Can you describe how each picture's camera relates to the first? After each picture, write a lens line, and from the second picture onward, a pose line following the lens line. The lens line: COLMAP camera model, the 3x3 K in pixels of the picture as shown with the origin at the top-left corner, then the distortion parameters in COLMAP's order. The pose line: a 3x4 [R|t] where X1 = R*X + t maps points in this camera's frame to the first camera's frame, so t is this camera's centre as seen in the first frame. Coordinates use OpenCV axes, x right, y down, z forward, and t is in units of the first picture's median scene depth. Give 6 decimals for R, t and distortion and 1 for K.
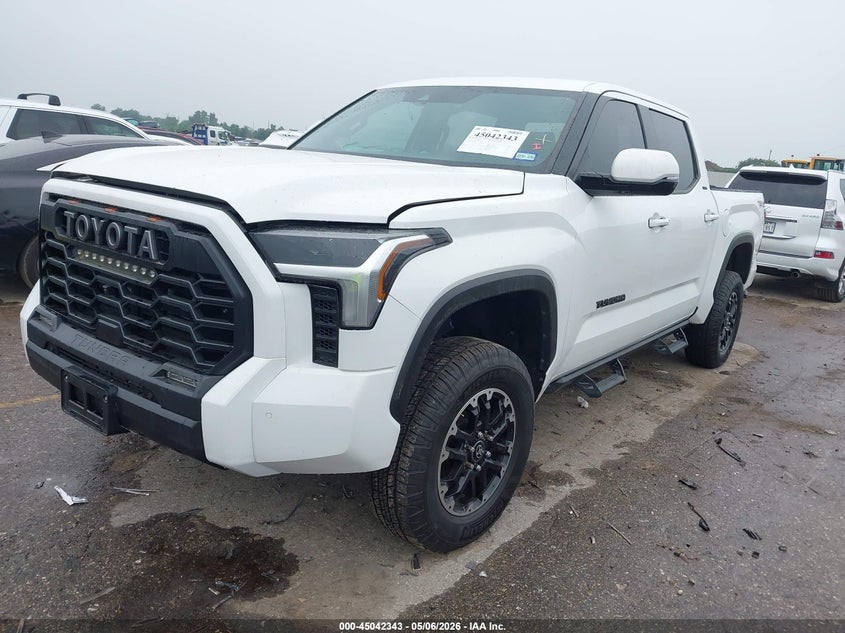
lens RADIAL K [[682.2, 0, 430.0], [0, 682.2, 313.7], [0, 0, 1]] dist [0.010635, 0.001036]
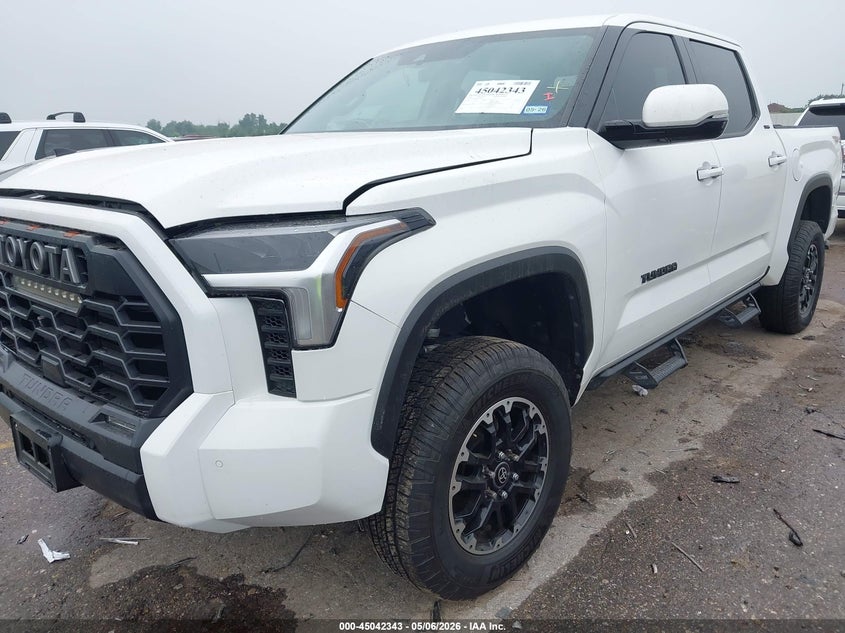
lens RADIAL K [[709.0, 0, 422.5], [0, 709.0, 316.5], [0, 0, 1]] dist [-0.053837, 0.111046]
pose [[0.991517, -0.090094, -0.093689, 0.071453], [0.092590, 0.995447, 0.022636, -0.015198], [0.091223, -0.031118, 0.995344, 0.149460]]
